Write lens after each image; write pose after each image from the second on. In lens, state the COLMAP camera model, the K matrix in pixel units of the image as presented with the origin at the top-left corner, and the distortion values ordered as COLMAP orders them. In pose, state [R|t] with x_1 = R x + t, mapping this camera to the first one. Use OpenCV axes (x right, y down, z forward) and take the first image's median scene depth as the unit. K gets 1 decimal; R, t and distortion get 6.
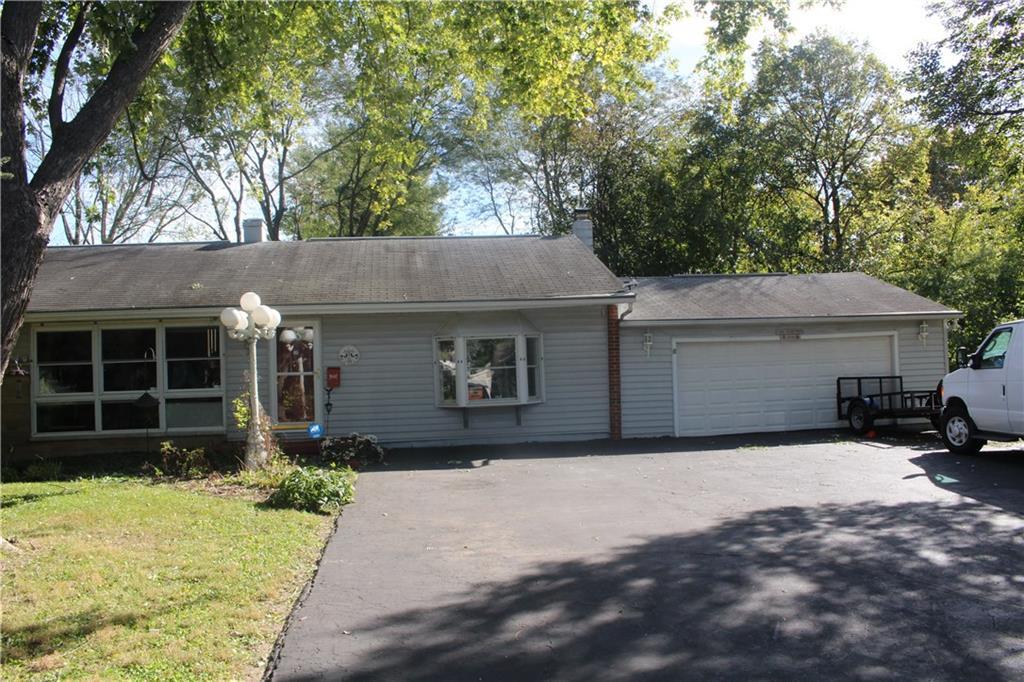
lens RADIAL K [[831.6, 0, 512.0], [0, 831.6, 341.0], [0, 0, 1]] dist [-0.141731, 0.120411]
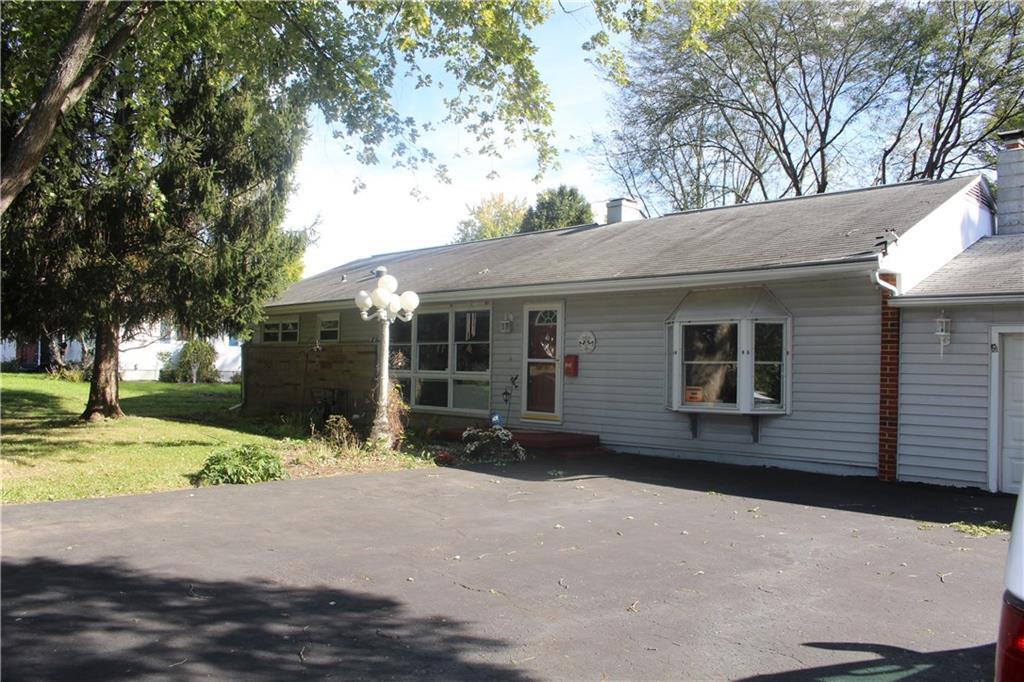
lens RADIAL K [[831.6, 0, 512.0], [0, 831.6, 341.0], [0, 0, 1]] dist [-0.141731, 0.120411]
pose [[0.610911, 0.019229, -0.791466, 0.446645], [-0.015408, 0.999804, 0.012397, 0.005799], [0.791549, 0.004621, 0.611088, 0.376804]]
